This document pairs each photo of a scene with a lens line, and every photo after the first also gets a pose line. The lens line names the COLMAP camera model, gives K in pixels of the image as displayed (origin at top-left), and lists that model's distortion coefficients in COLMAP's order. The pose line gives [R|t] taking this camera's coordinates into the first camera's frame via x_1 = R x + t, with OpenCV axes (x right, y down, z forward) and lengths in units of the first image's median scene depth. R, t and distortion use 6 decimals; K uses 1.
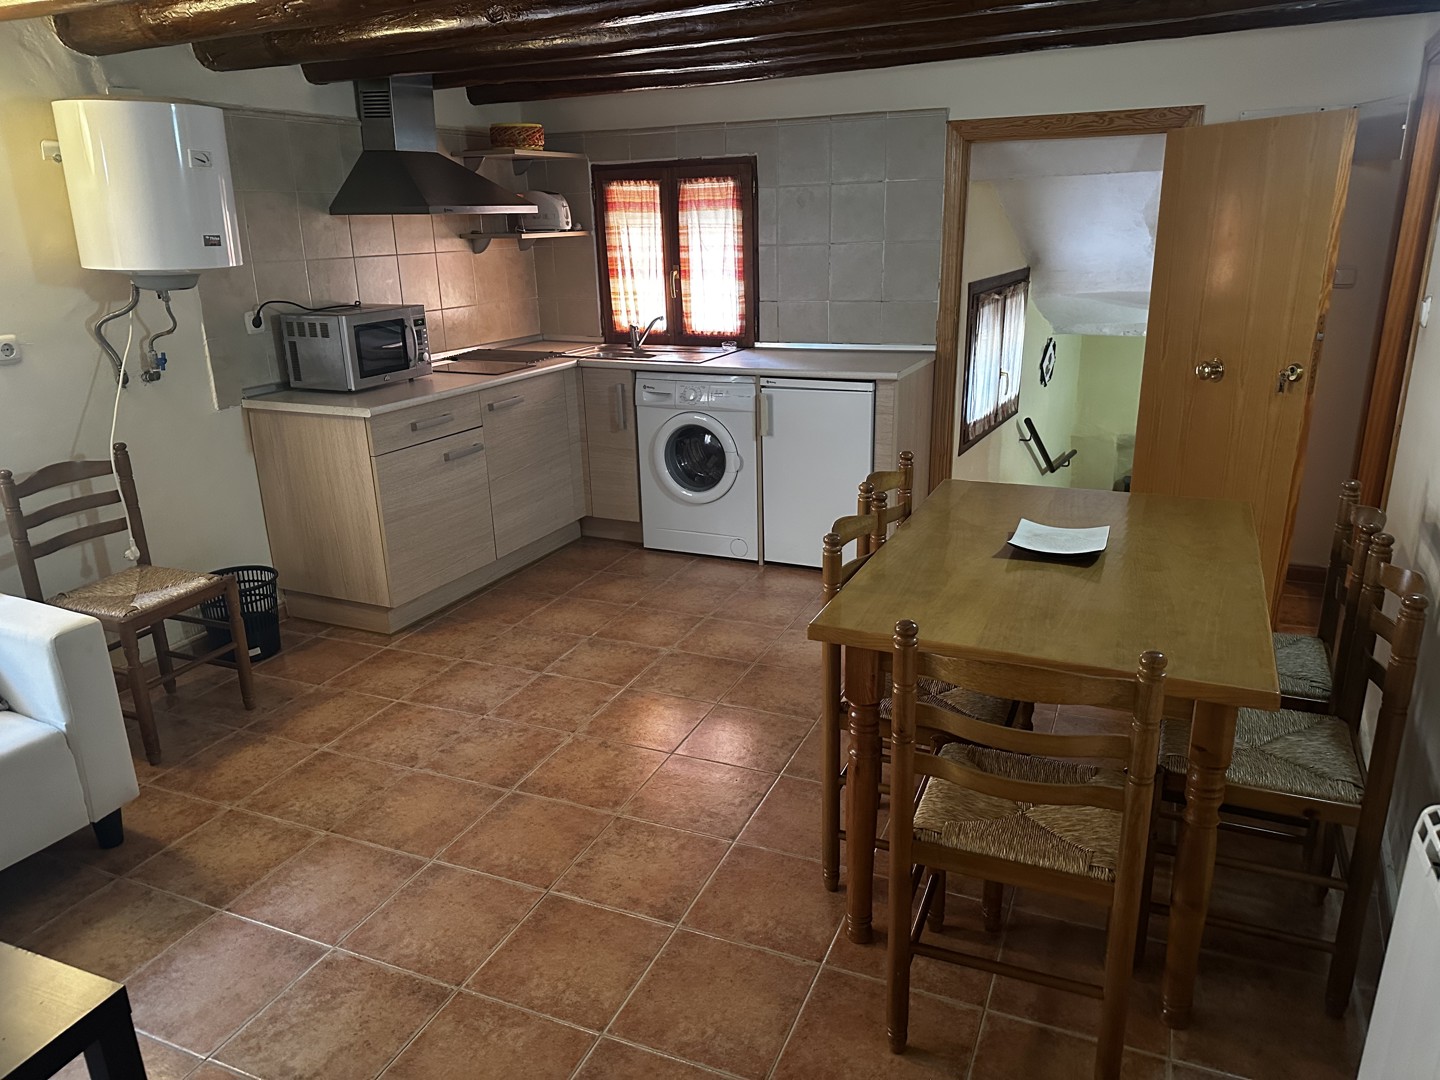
lens RADIAL K [[1013.2, 0, 724.5], [0, 1013.2, 539.9], [0, 0, 1]] dist [0.089759, -0.171450]
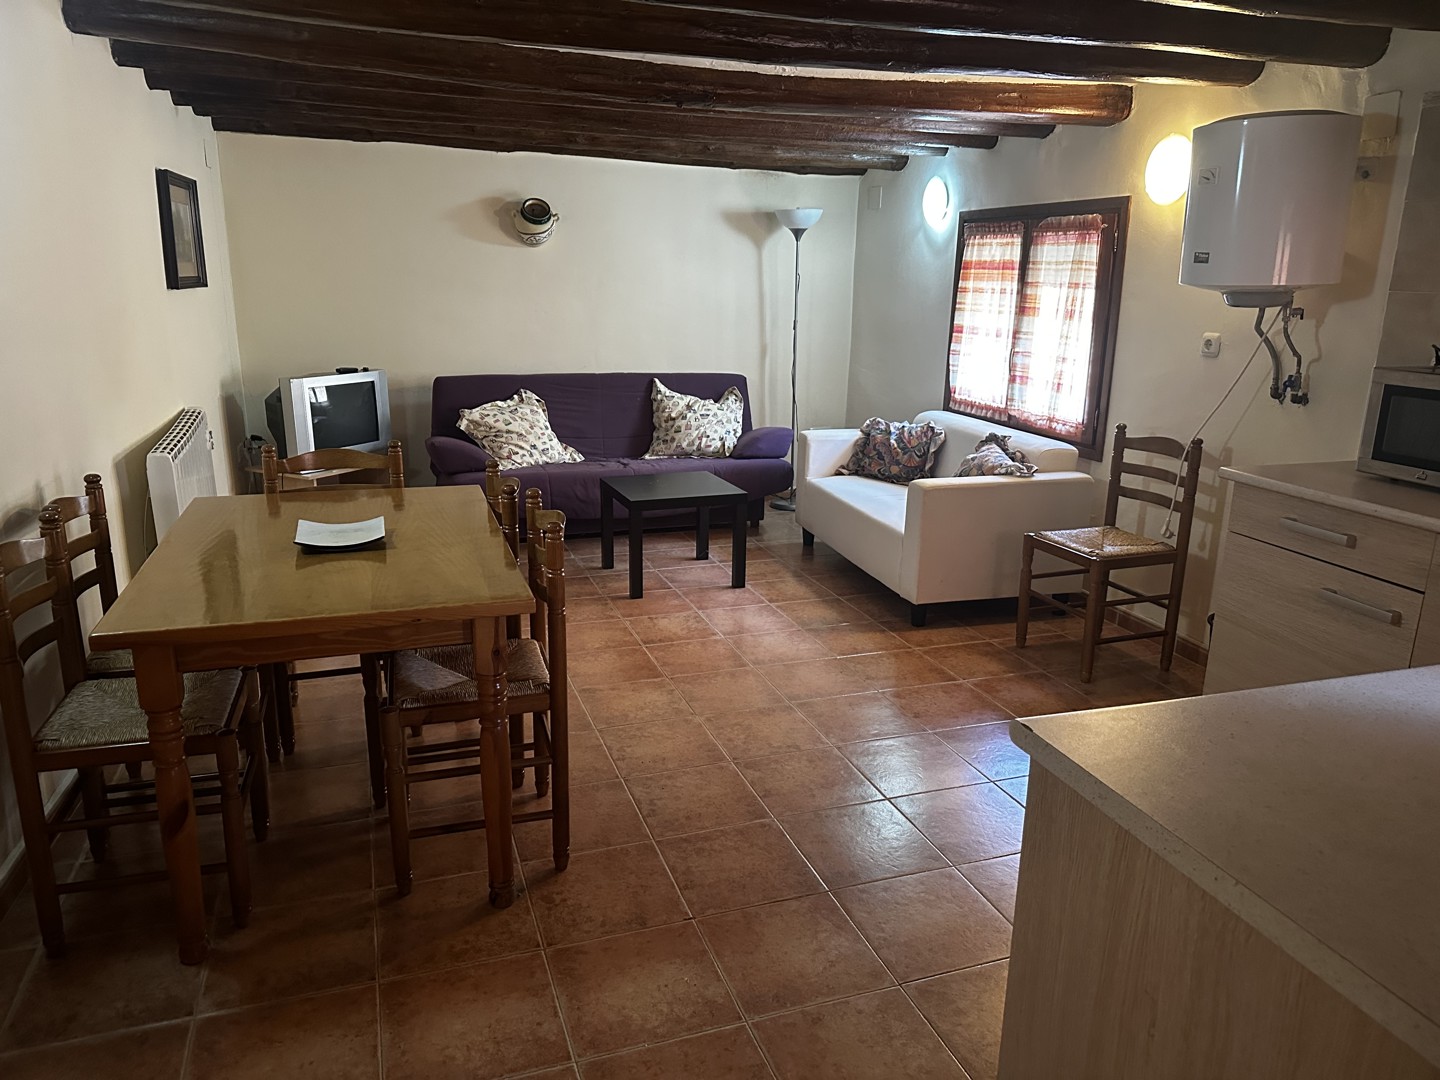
lens RADIAL K [[1013.2, 0, 724.5], [0, 1013.2, 539.9], [0, 0, 1]] dist [0.089759, -0.171450]
pose [[-0.740199, 0.186433, -0.646025, 0.612140], [-0.197087, 0.858434, 0.473548, -0.494380], [0.642855, 0.477843, -0.598669, 1.606547]]
